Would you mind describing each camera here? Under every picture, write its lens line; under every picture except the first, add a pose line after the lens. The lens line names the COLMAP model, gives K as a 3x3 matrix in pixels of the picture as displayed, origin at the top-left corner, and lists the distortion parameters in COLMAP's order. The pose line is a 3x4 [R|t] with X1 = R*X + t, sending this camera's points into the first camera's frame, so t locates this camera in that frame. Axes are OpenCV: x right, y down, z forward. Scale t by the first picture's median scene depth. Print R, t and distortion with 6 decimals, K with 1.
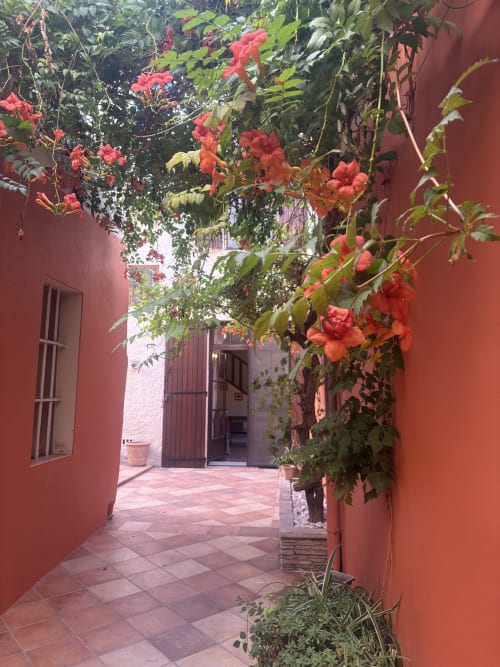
lens RADIAL K [[506.4, 0, 250.0], [0, 506.4, 333.5], [0, 0, 1]] dist [0.091201, -0.107131]
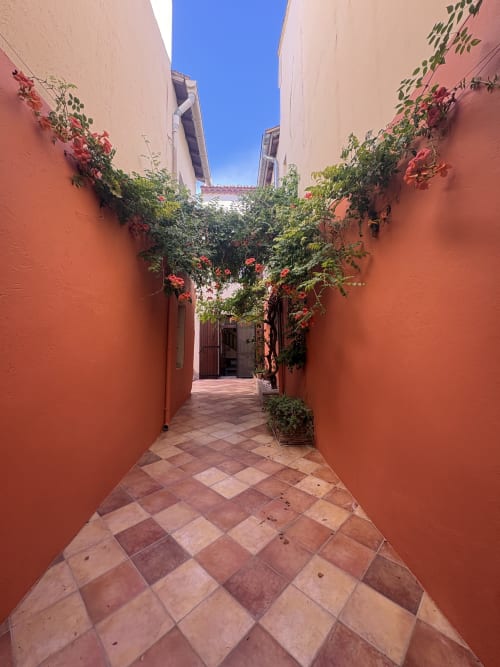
lens RADIAL K [[266.3, 0, 250.1], [0, 266.3, 332.6], [0, 0, 1]] dist [0.002395, -0.000206]
pose [[0.994319, -0.008615, 0.106094, -0.122925], [0.003285, 0.998728, 0.050314, -0.009156], [-0.106393, -0.049680, 0.993082, -0.326773]]
